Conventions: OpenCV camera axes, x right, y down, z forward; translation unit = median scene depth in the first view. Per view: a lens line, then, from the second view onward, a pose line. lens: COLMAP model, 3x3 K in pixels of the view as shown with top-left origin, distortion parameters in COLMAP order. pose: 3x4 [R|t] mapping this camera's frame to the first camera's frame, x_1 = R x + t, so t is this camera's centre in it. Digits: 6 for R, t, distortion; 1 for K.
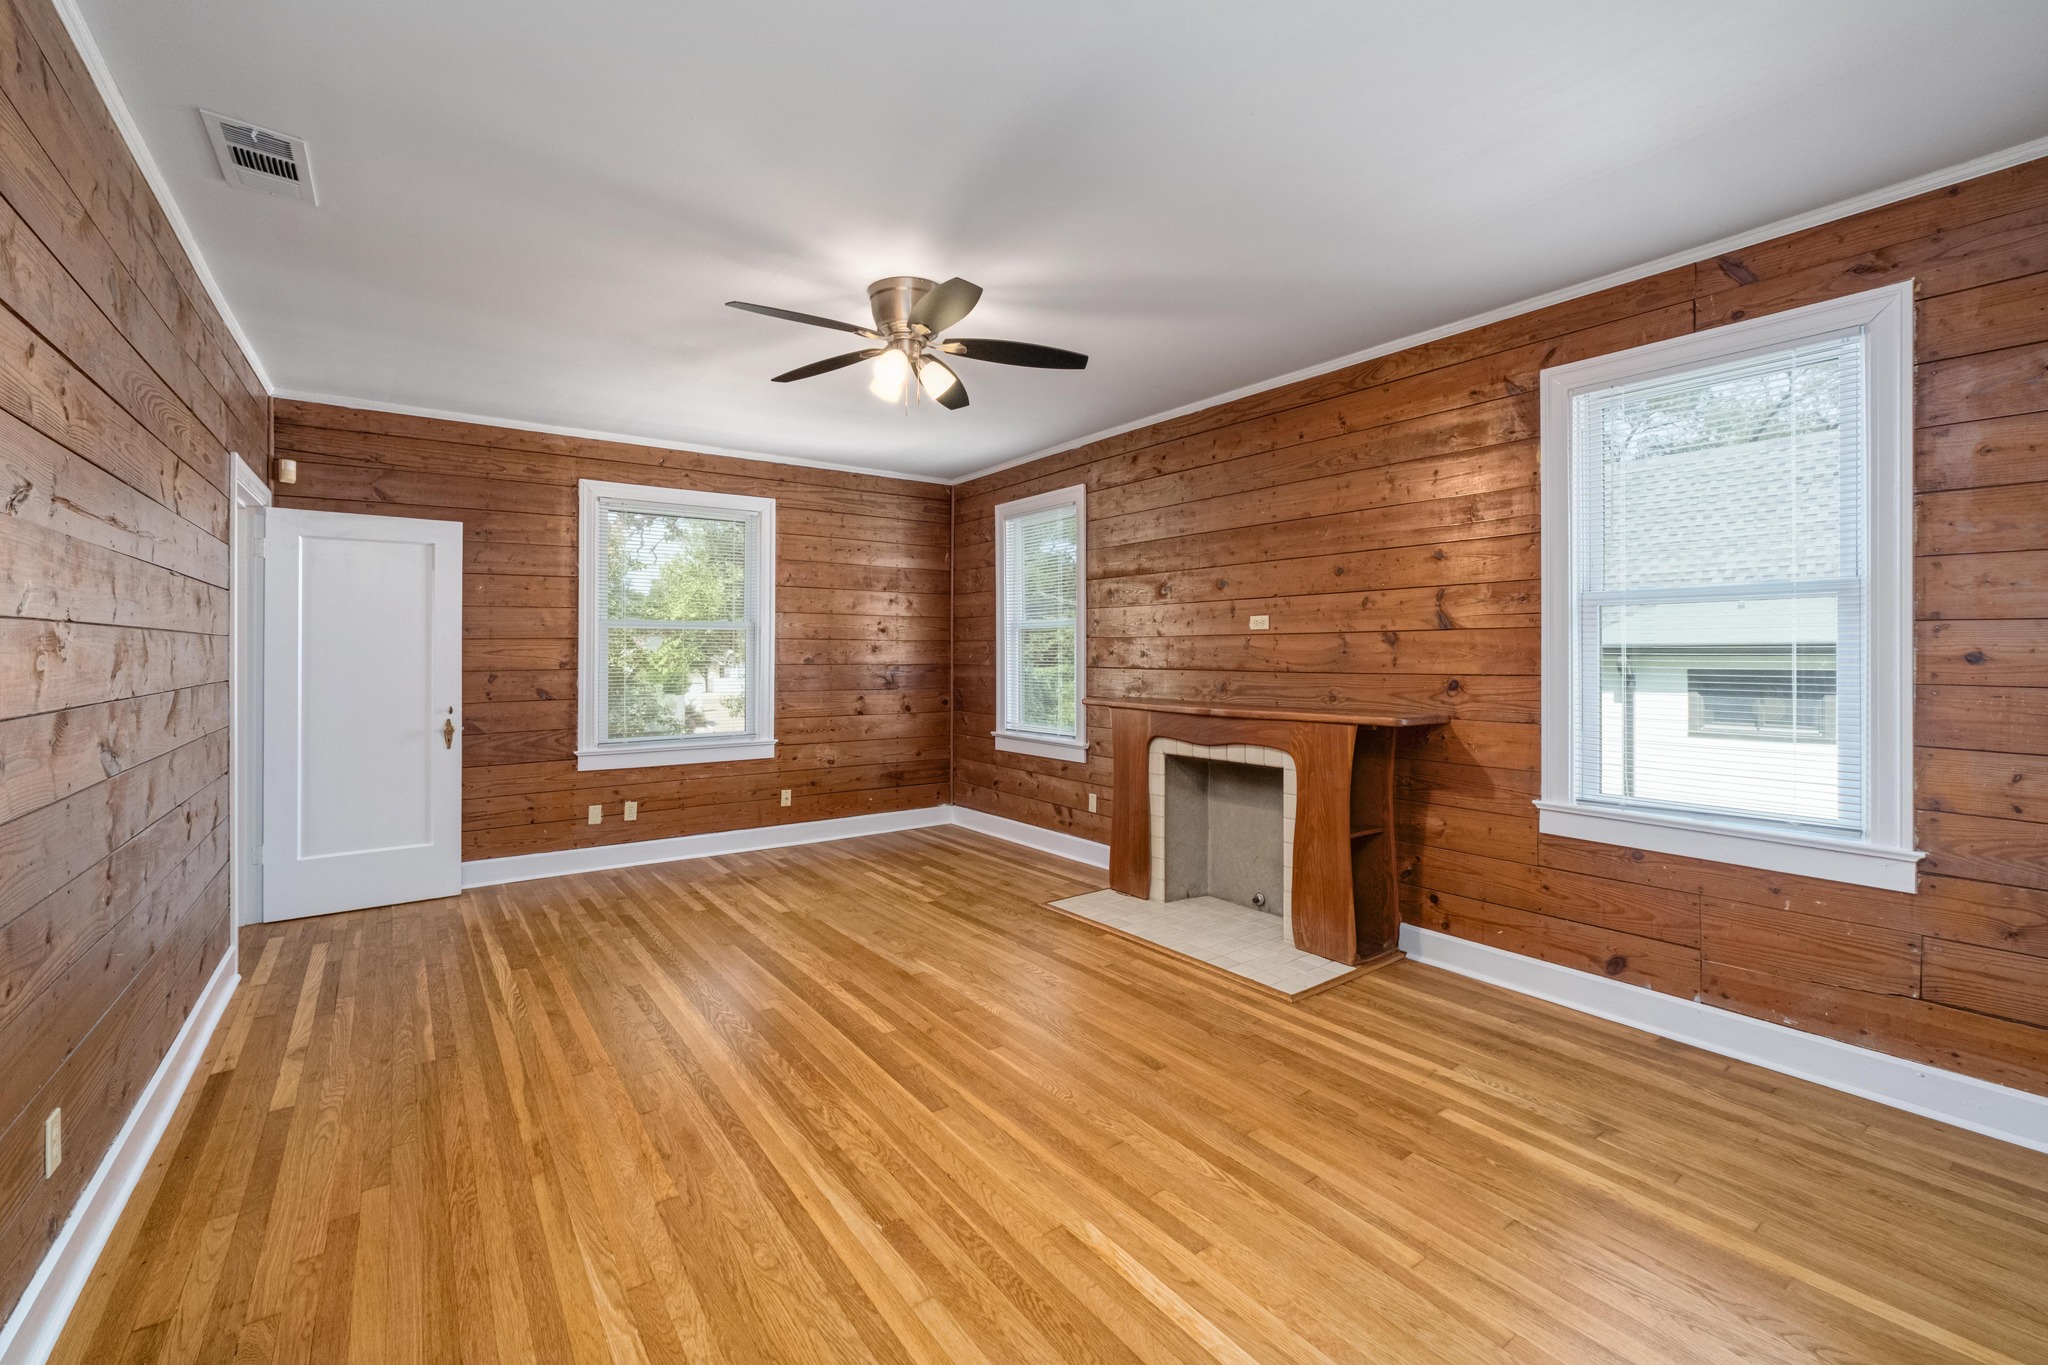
lens RADIAL K [[864.0, 0, 1033.3], [0, 864.0, 650.3], [0, 0, 1]] dist [-0.015987, 0.005021]
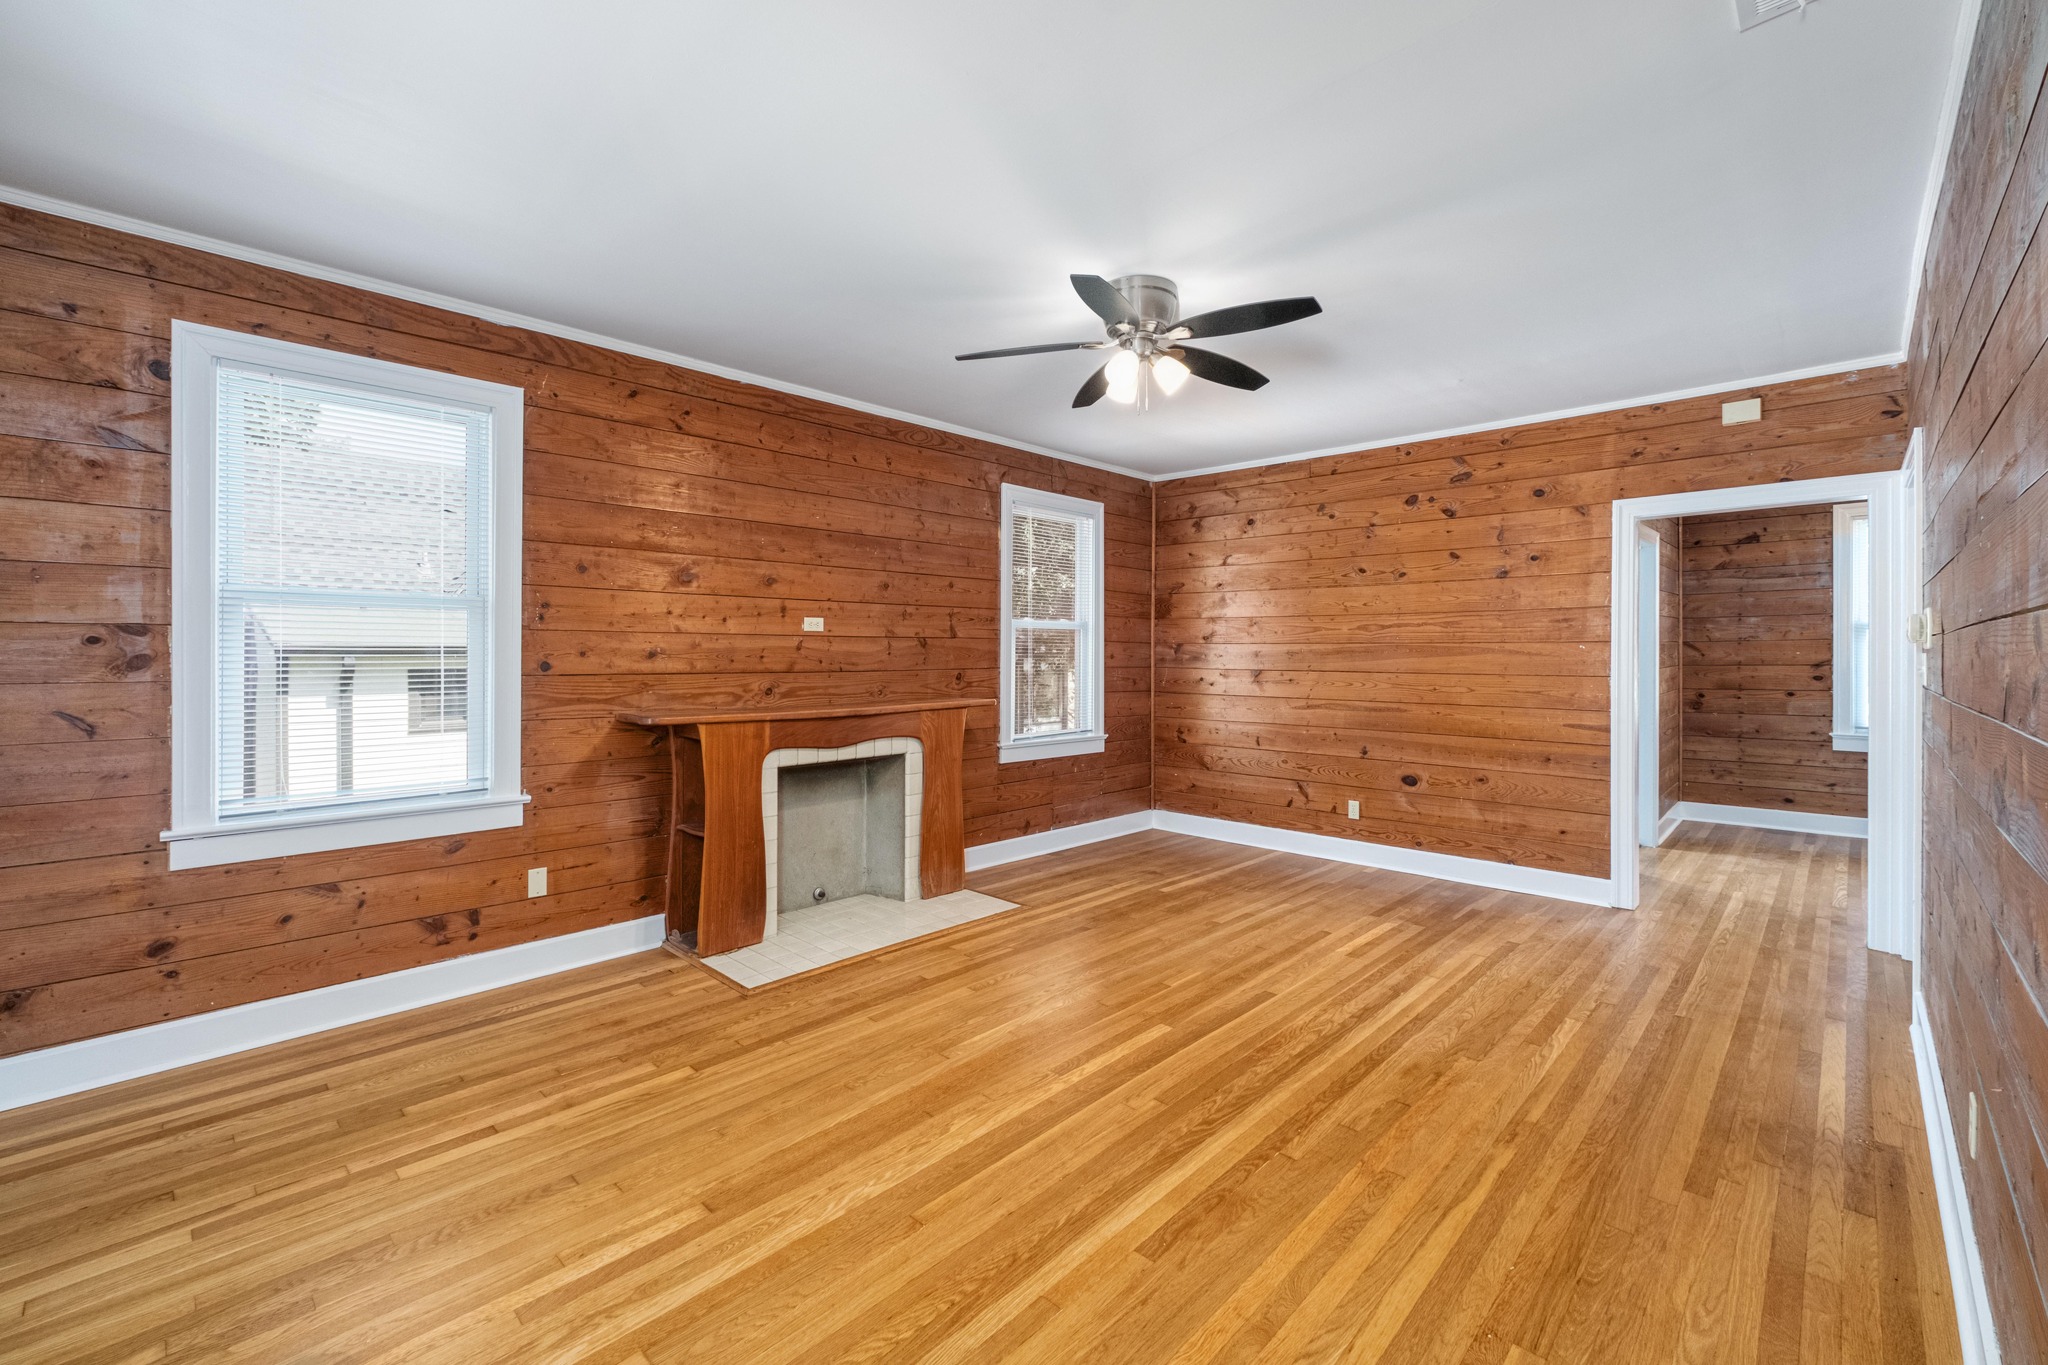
lens RADIAL K [[864.0, 0, 1033.3], [0, 864.0, 650.3], [0, 0, 1]] dist [-0.015987, 0.005021]
pose [[-0.176454, 0.006049, 0.984290, -0.807336], [-0.004537, 0.999965, -0.006959, 0.004864], [-0.984298, -0.005694, -0.176420, 0.946096]]
